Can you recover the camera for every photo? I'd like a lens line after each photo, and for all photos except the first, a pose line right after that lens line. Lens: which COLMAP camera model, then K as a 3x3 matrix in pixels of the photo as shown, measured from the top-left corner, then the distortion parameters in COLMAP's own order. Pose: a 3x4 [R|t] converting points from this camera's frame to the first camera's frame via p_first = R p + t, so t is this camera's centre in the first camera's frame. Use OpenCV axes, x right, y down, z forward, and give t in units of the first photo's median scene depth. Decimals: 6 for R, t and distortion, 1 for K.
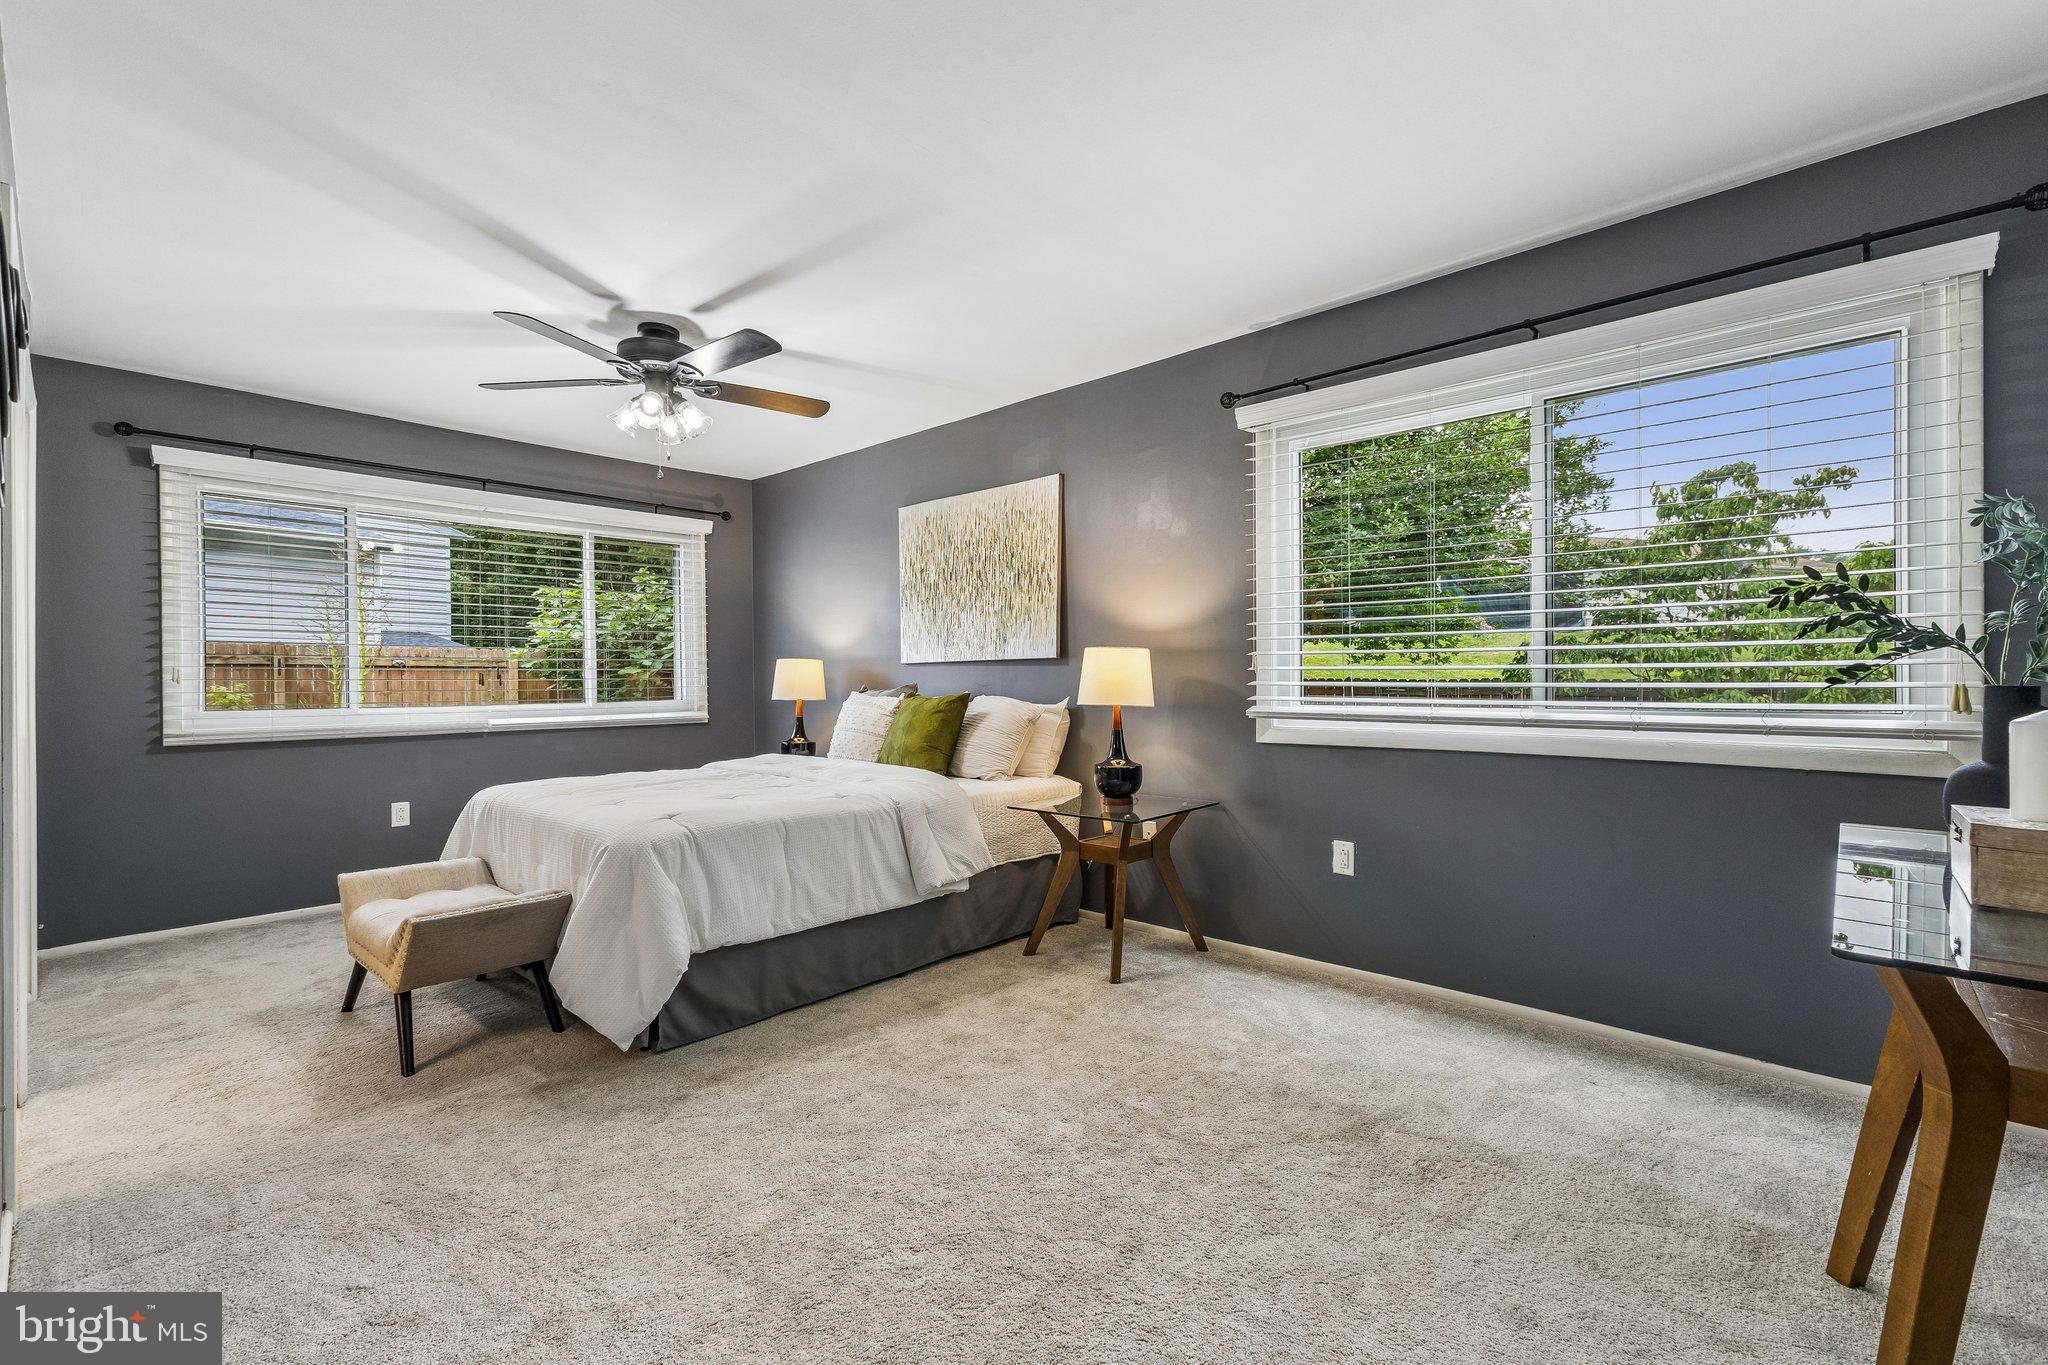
lens RADIAL K [[889.1, 0, 1032.6], [0, 889.1, 684.8], [0, 0, 1]] dist [0.001546, 0.000021]
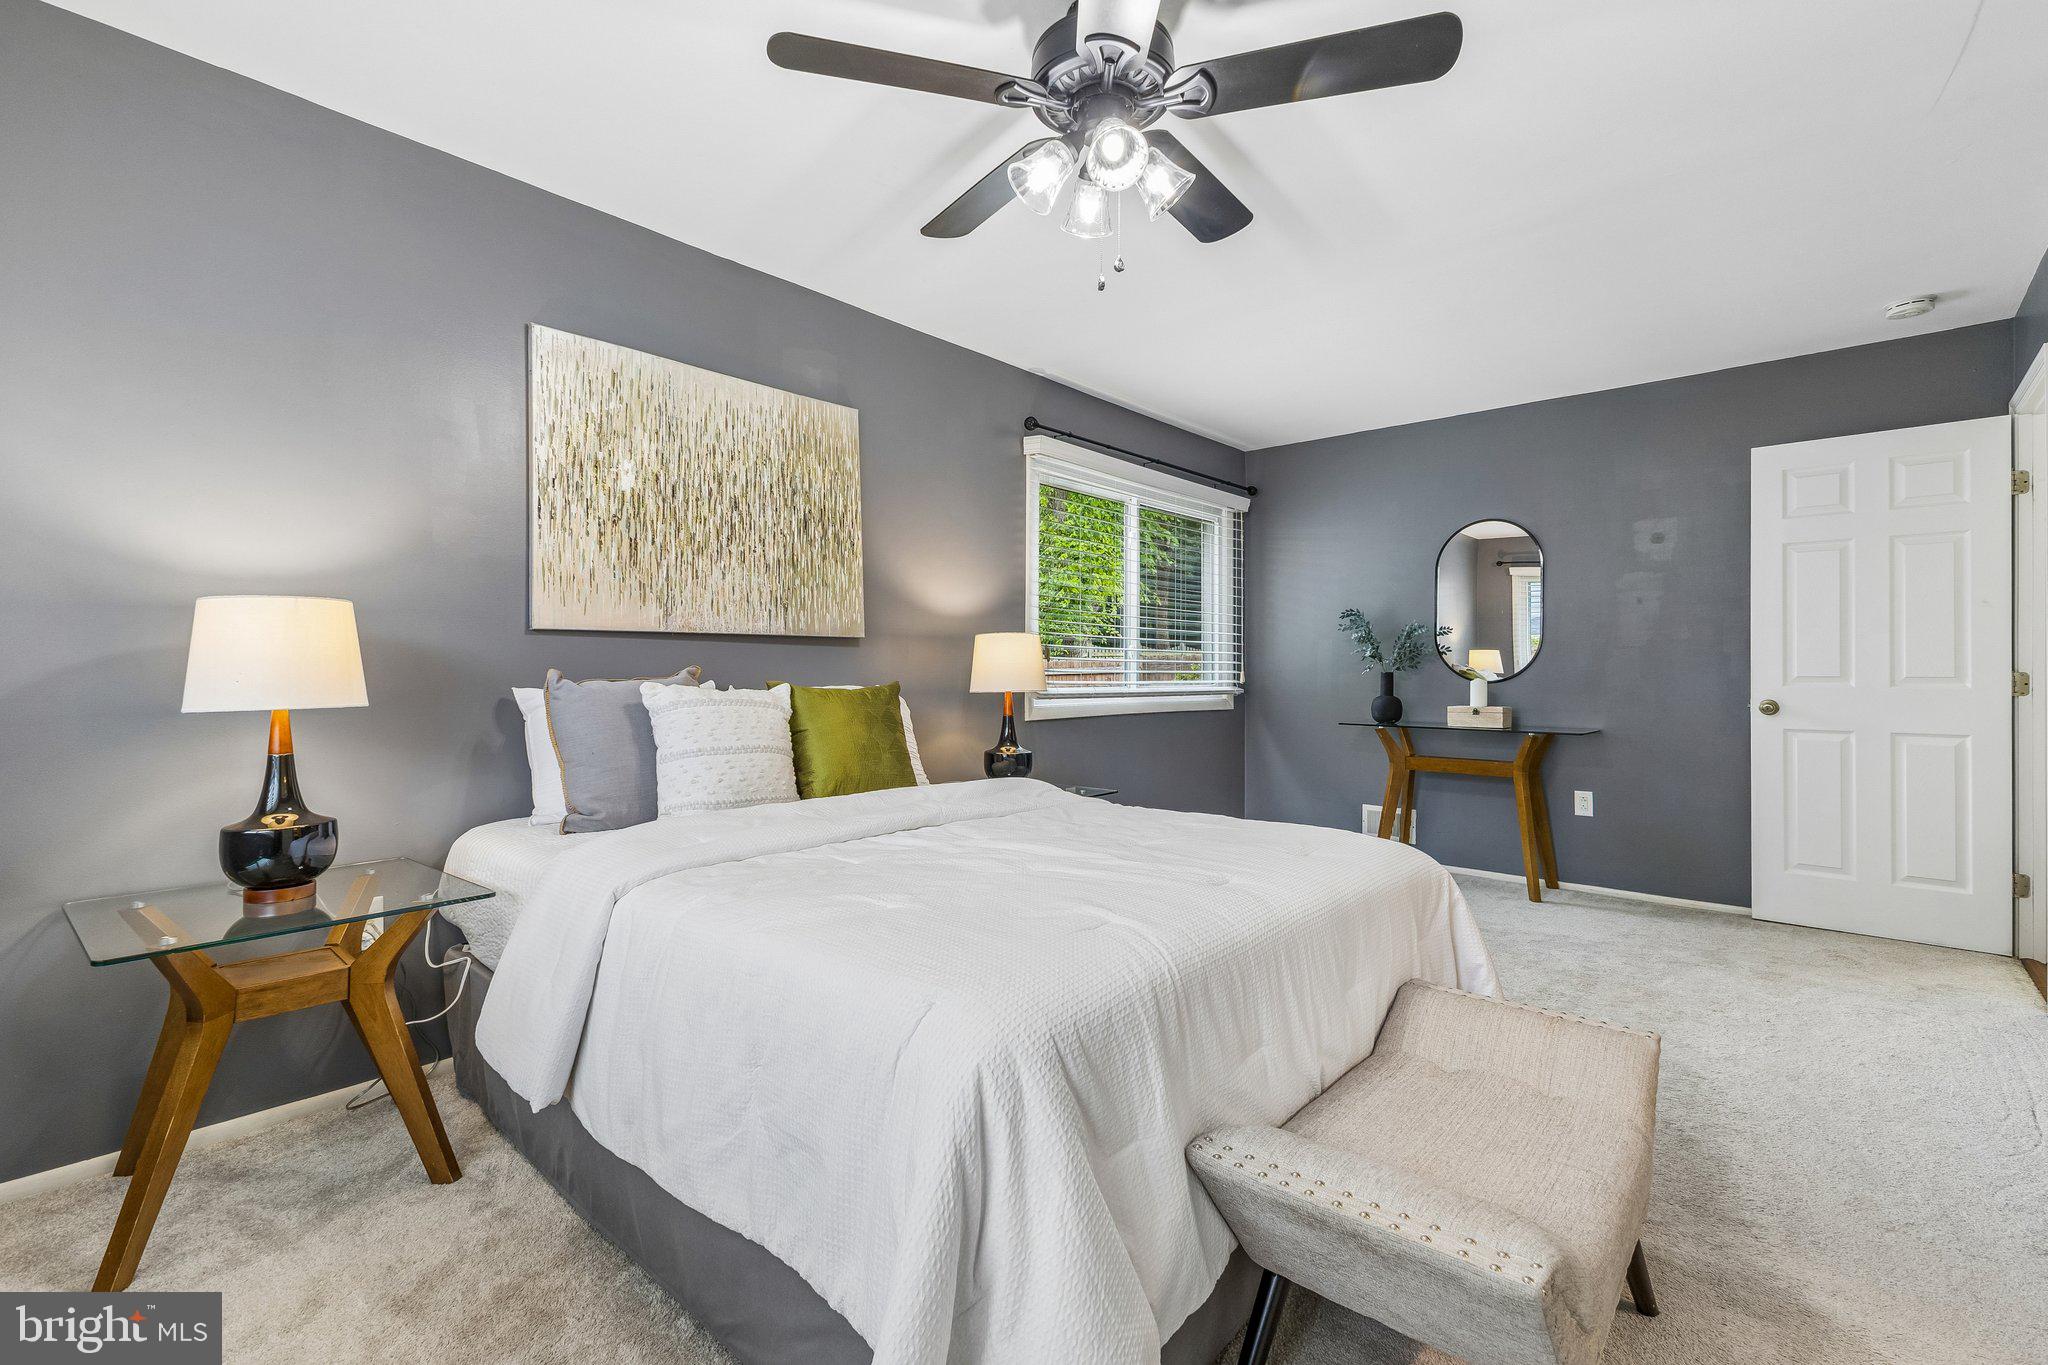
lens RADIAL K [[898.6, 0, 1020.0], [0, 898.6, 673.0], [0, 0, 1]] dist [0.007198, 0.000169]
pose [[0.013831, 0.002660, 0.999901, -0.734097], [0.002046, 0.999994, -0.002689, 0.004487], [-0.999902, 0.002083, 0.013825, 0.786866]]
